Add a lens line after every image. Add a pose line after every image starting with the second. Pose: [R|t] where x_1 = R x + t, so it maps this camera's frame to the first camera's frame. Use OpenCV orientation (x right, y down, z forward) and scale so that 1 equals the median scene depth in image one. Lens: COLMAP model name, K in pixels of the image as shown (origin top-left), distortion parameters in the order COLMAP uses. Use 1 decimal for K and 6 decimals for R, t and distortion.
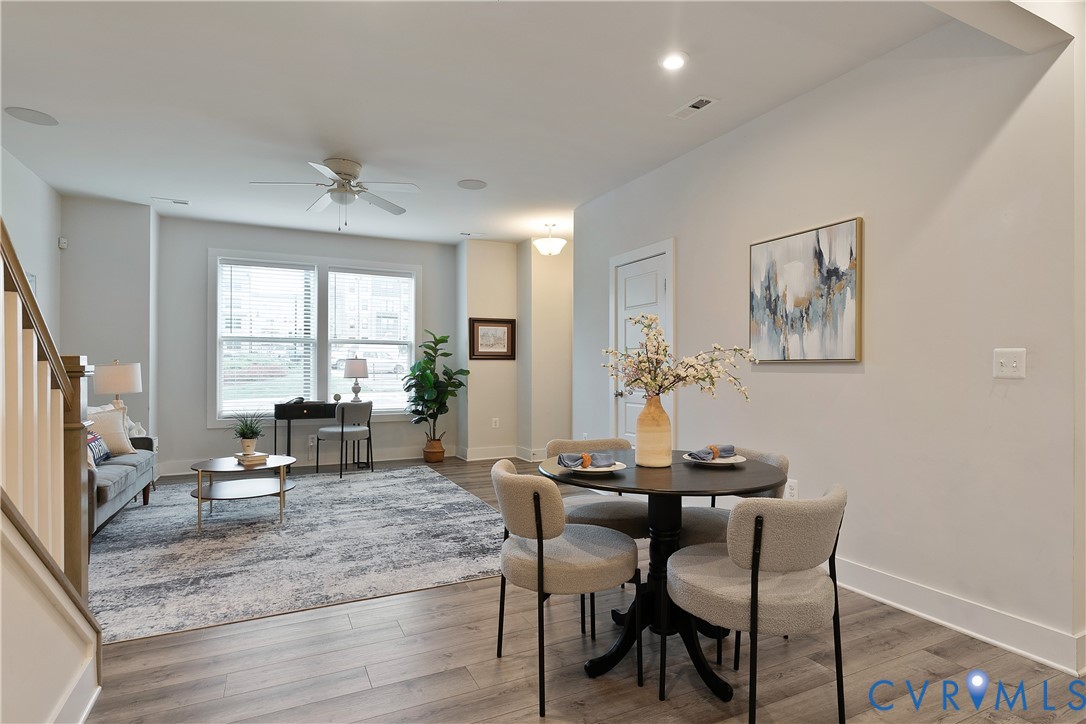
lens RADIAL K [[567.6, 0, 548.1], [0, 567.6, 368.3], [0, 0, 1]] dist [-0.001310, 0.000002]
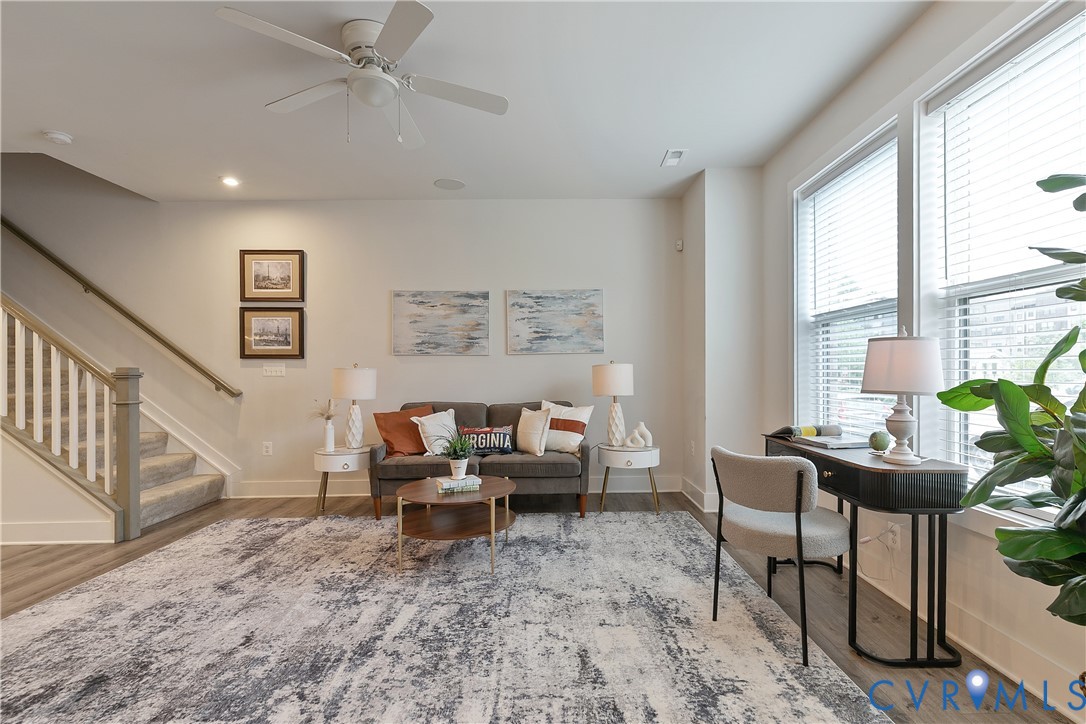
lens RADIAL K [[484.3, 0, 553.1], [0, 484.3, 373.8], [0, 0, 1]] dist [0.000848, -0.000651]
pose [[-0.408737, 0.006208, -0.912631, 0.050837], [0.005623, 0.999975, 0.004283, -0.000066], [0.912635, -0.003381, -0.408762, 1.710283]]
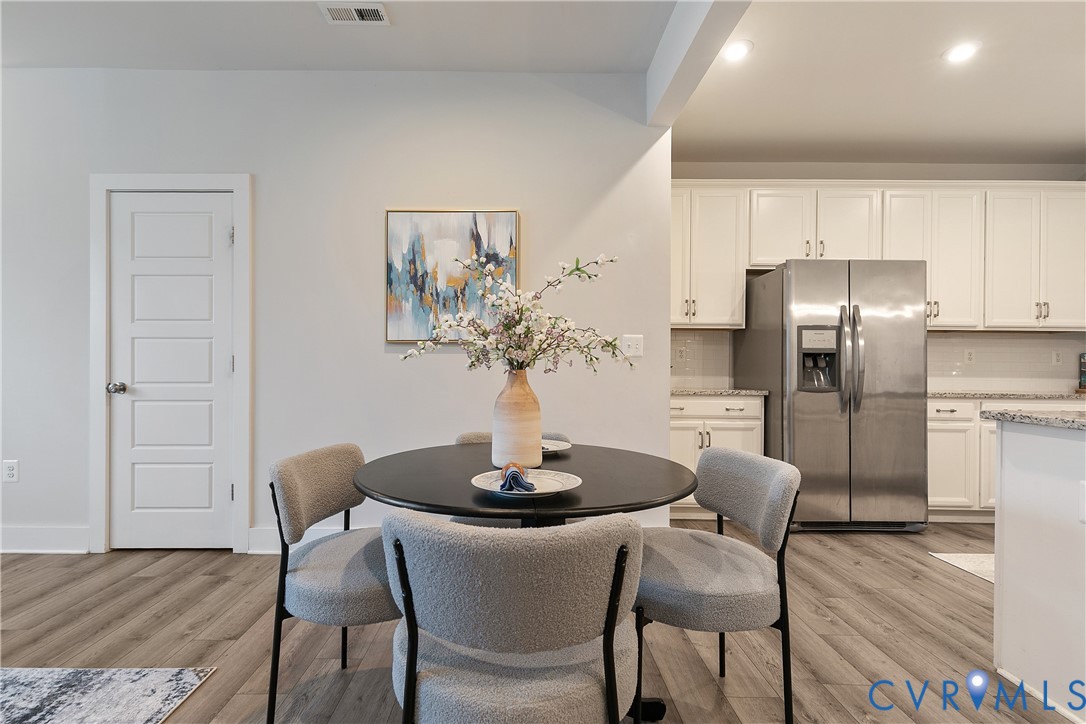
lens RADIAL K [[496.1, 0, 518.5], [0, 496.1, 367.9], [0, 0, 1]] dist [0.000916, 0.000226]
pose [[0.445555, -0.000774, 0.895254, -0.254060], [-0.003668, 0.999990, 0.002690, 0.027810], [-0.895247, -0.004483, 0.445548, 0.474472]]
